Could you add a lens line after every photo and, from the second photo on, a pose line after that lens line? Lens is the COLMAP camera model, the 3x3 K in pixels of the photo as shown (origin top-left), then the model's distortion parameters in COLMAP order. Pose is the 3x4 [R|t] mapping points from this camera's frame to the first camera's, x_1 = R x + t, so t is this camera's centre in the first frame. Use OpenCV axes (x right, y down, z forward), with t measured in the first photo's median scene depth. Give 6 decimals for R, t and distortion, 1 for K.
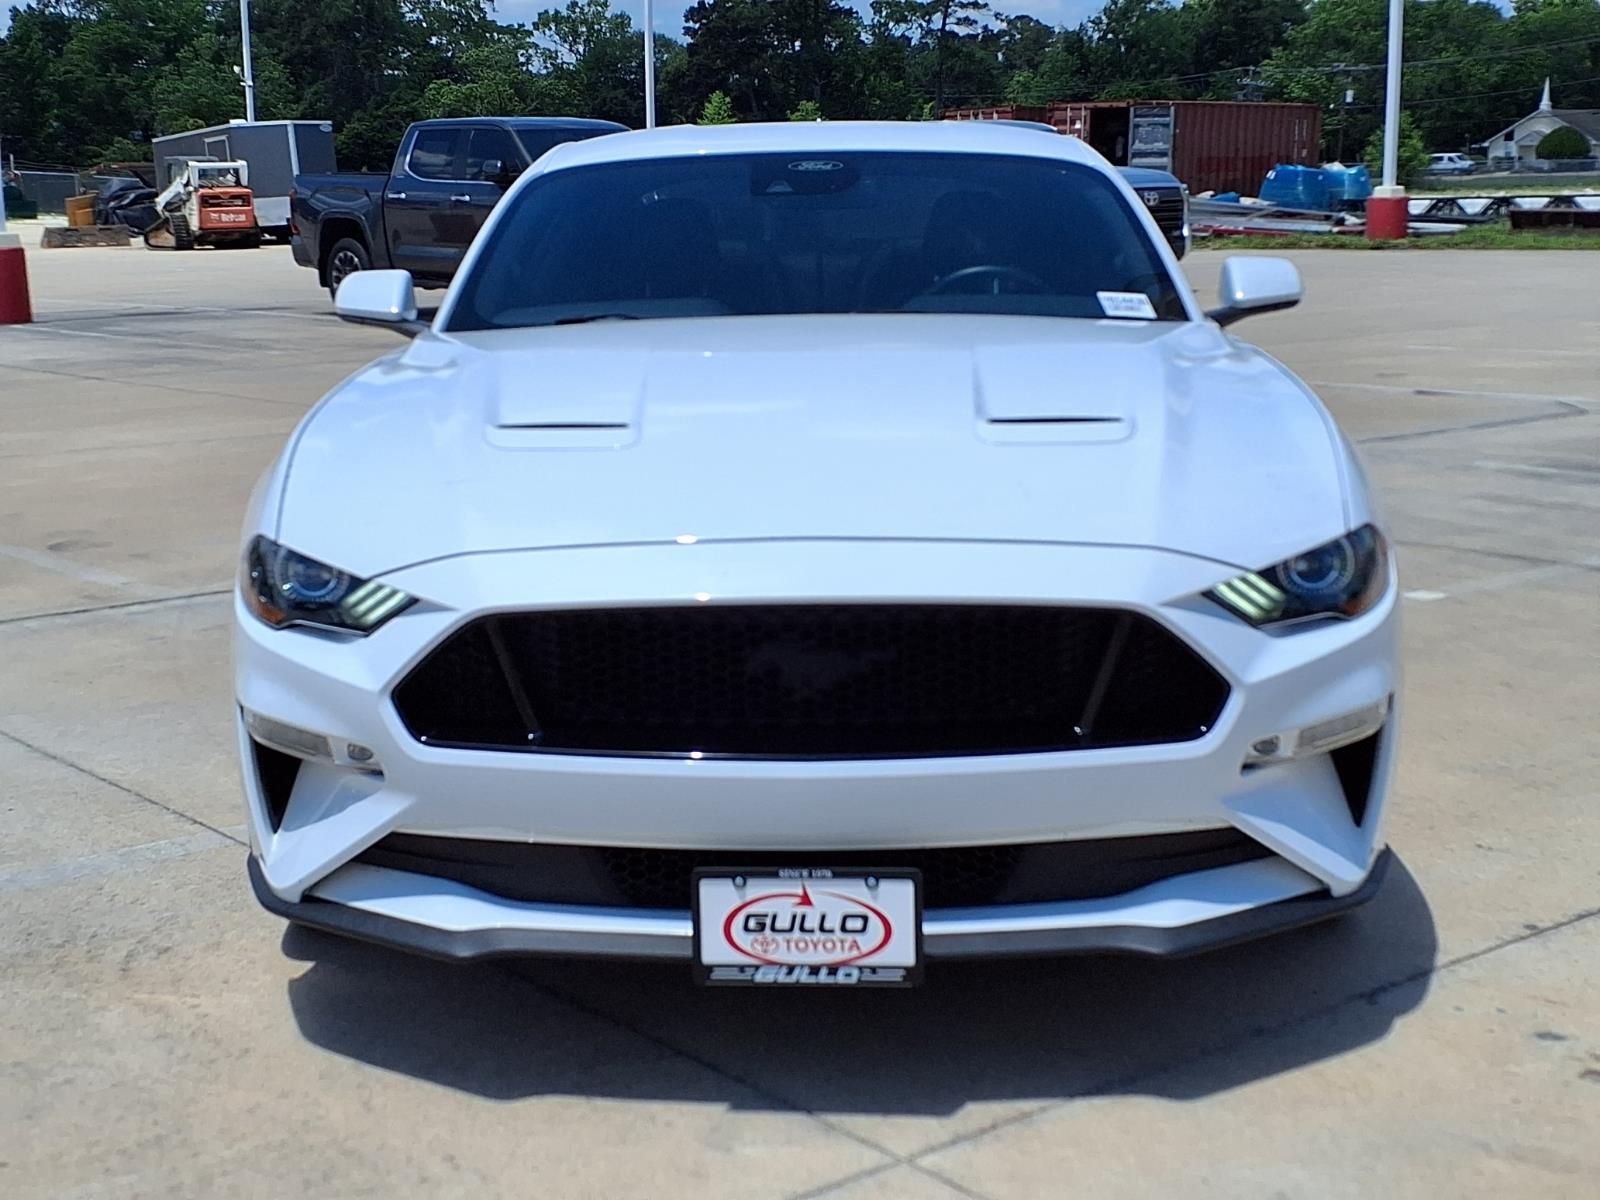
lens RADIAL K [[2316.1, 0, 800.0], [0, 2316.1, 600.0], [0, 0, 1]] dist [0.239847, -0.695113]
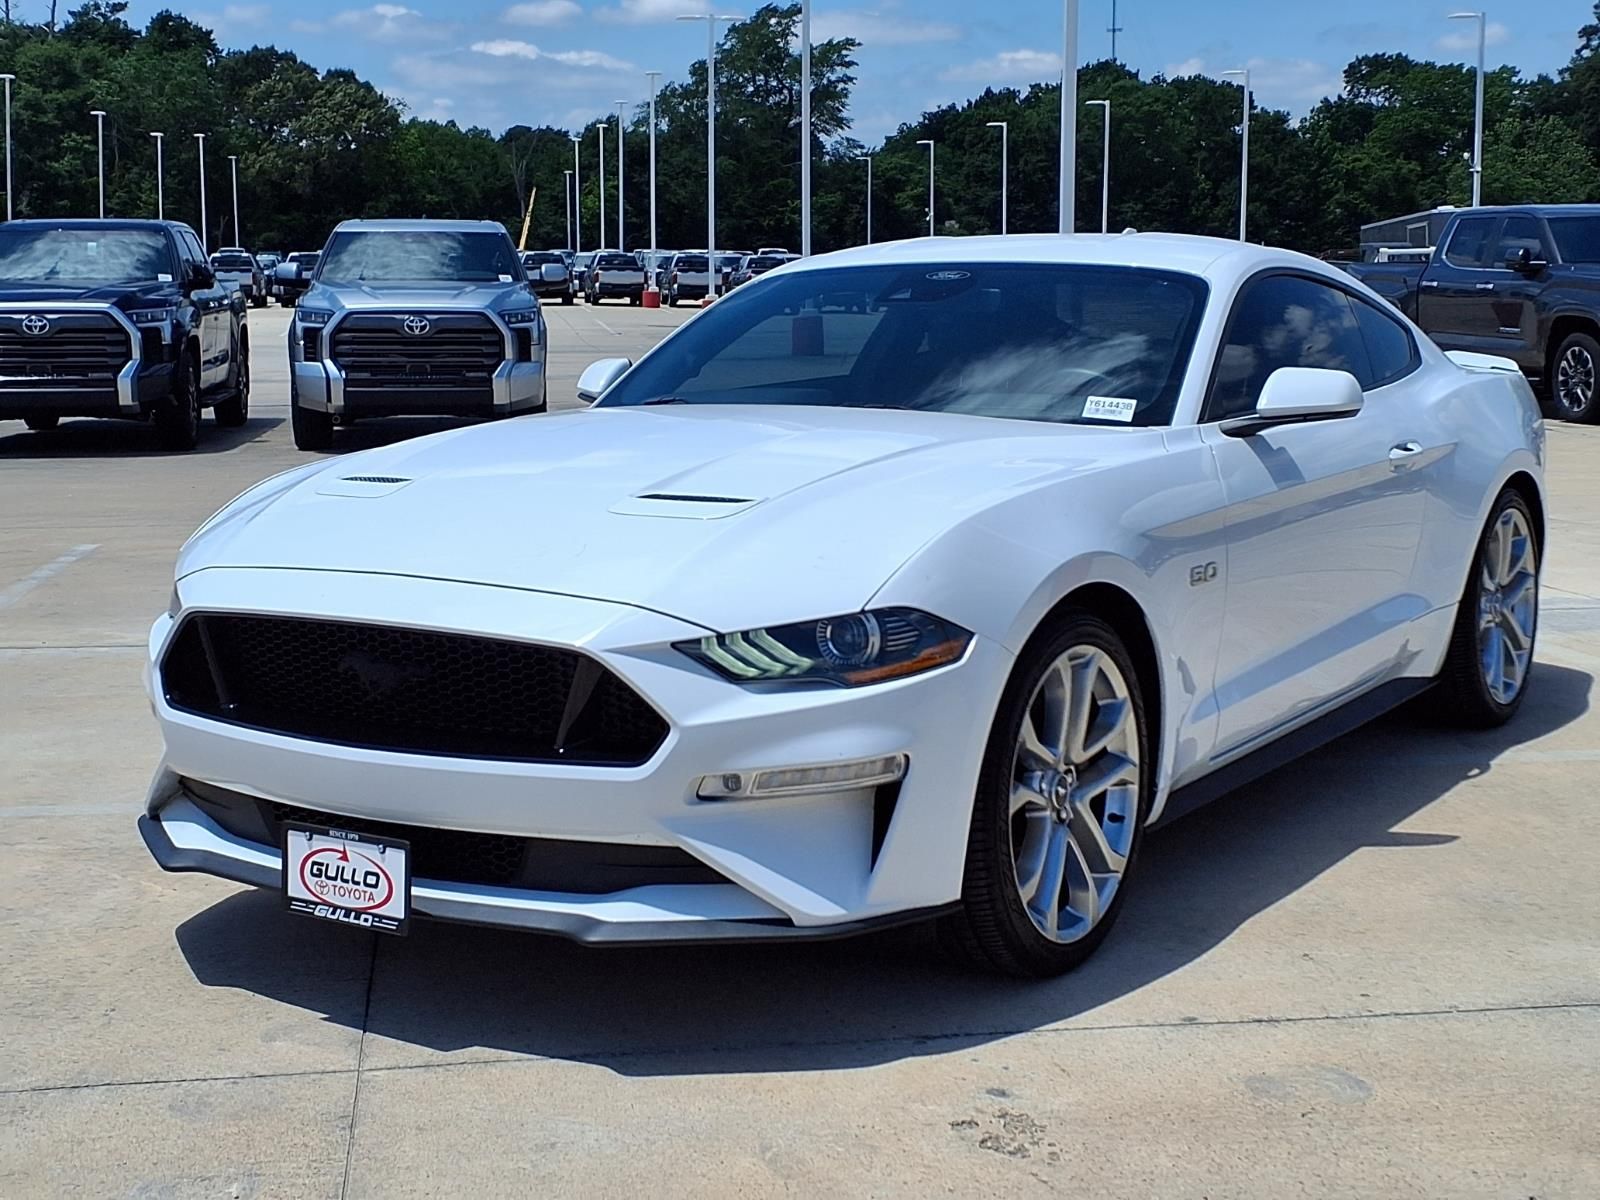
lens RADIAL K [[2316.1, 0, 800.0], [0, 2316.1, 600.0], [0, 0, 1]] dist [0.239847, -0.695113]
pose [[0.861851, 0.083011, -0.500322, 0.835033], [-0.100131, 0.994947, -0.007408, -0.025183], [0.497179, 0.056482, 0.865808, 0.009719]]
